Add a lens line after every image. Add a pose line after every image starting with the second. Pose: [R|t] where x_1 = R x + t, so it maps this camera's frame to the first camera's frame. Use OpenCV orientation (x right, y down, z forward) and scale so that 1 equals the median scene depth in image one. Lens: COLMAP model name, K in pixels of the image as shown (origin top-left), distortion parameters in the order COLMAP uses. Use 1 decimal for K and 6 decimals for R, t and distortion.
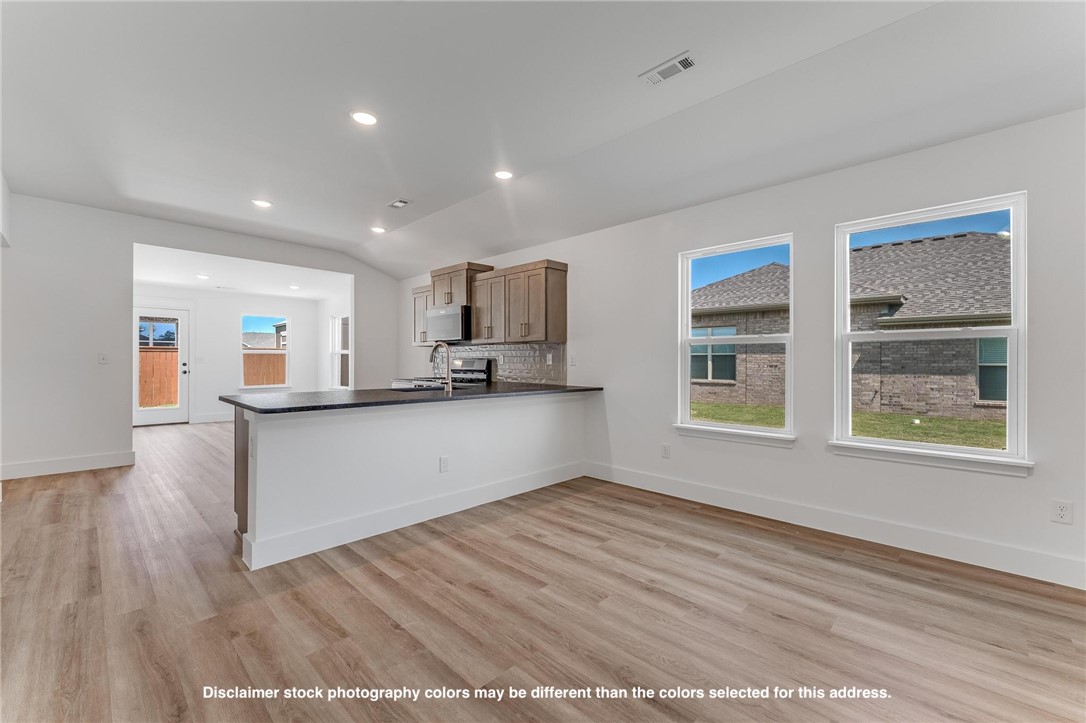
lens RADIAL K [[446.0, 0, 546.9], [0, 446.0, 362.3], [0, 0, 1]] dist [-0.002391, -0.000104]
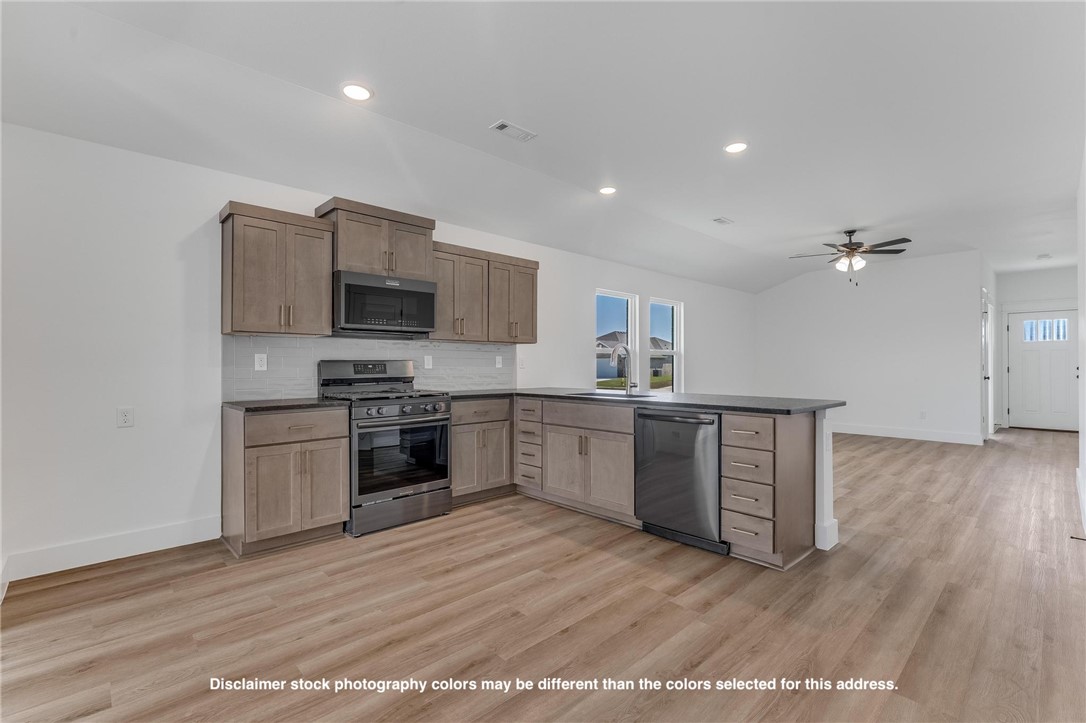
lens RADIAL K [[484.2, 0, 545.9], [0, 484.2, 362.3], [0, 0, 1]] dist [0.001707, -0.000087]
pose [[0.045840, 0.000503, 0.998949, -1.235981], [0.001488, 0.999999, -0.000572, -0.006402], [-0.998948, 0.001513, 0.045839, 1.067042]]
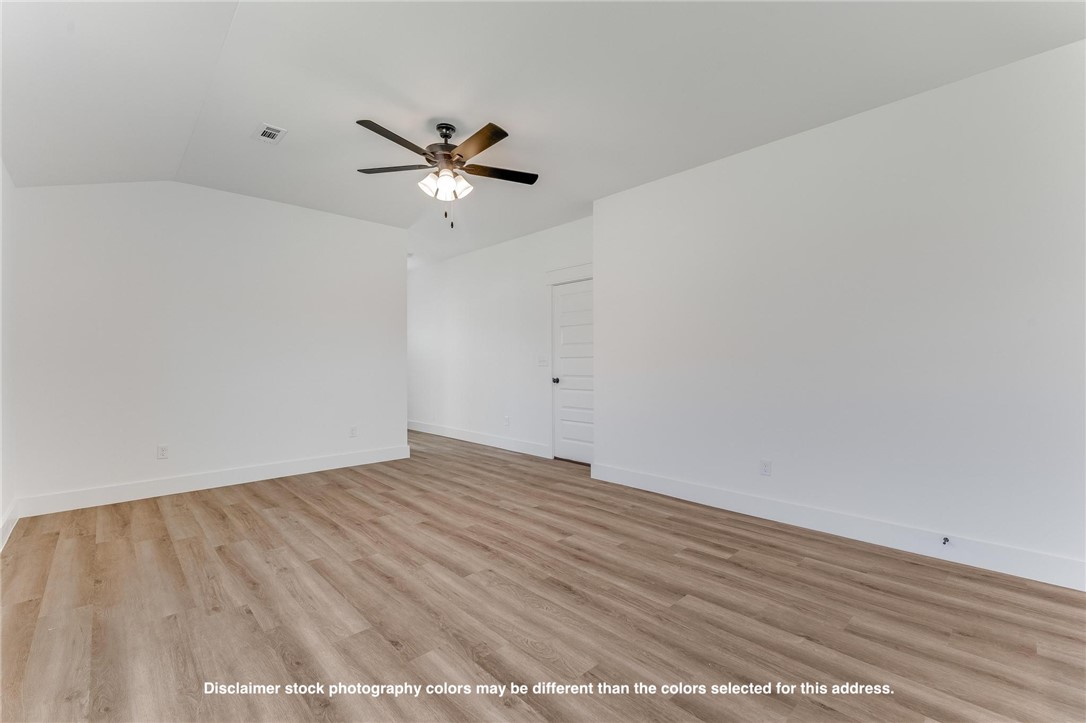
lens RADIAL K [[464.2, 0, 545.9], [0, 464.2, 365.4], [0, 0, 1]] dist [0.000412, 0.000272]
pose [[-0.998969, -0.001549, 0.045380, 0.092221], [-0.001282, 0.999982, 0.005924, -0.001089], [-0.045389, 0.005860, -0.998952, 0.998789]]
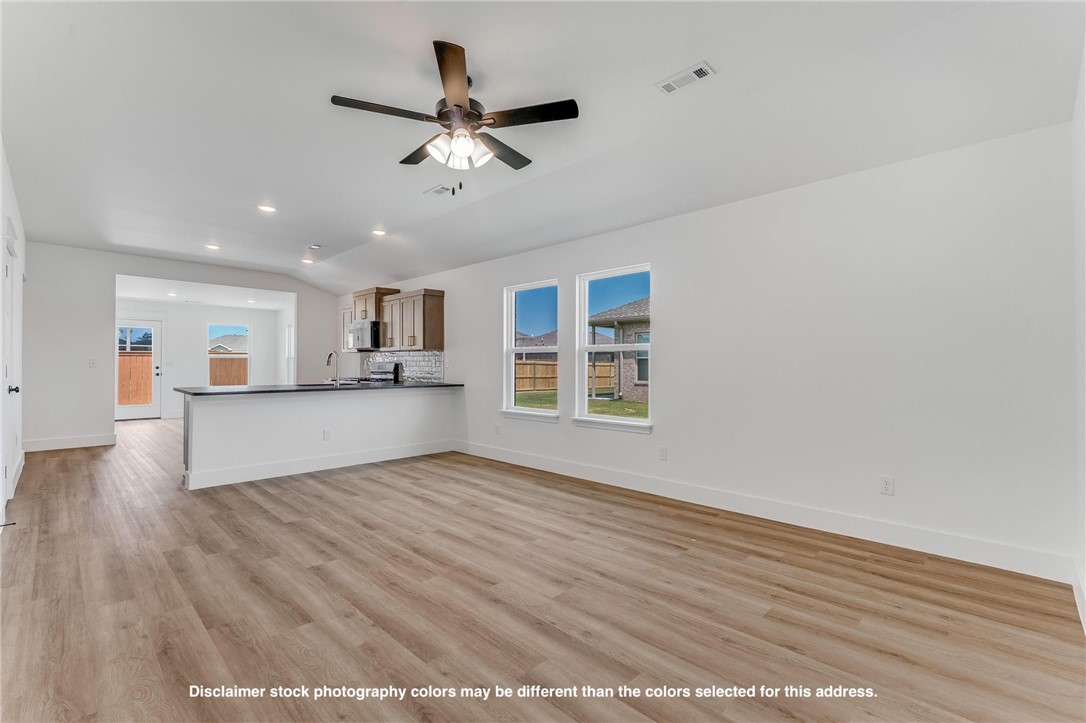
lens RADIAL K [[478.4, 0, 548.7], [0, 478.4, 362.0], [0, 0, 1]] dist [-0.000474, -0.000497]
pose [[0.999987, -0.001548, -0.004864, 0.435095], [0.001515, 0.999976, -0.006716, -0.000122], [0.004874, 0.006709, 0.999966, -0.495000]]
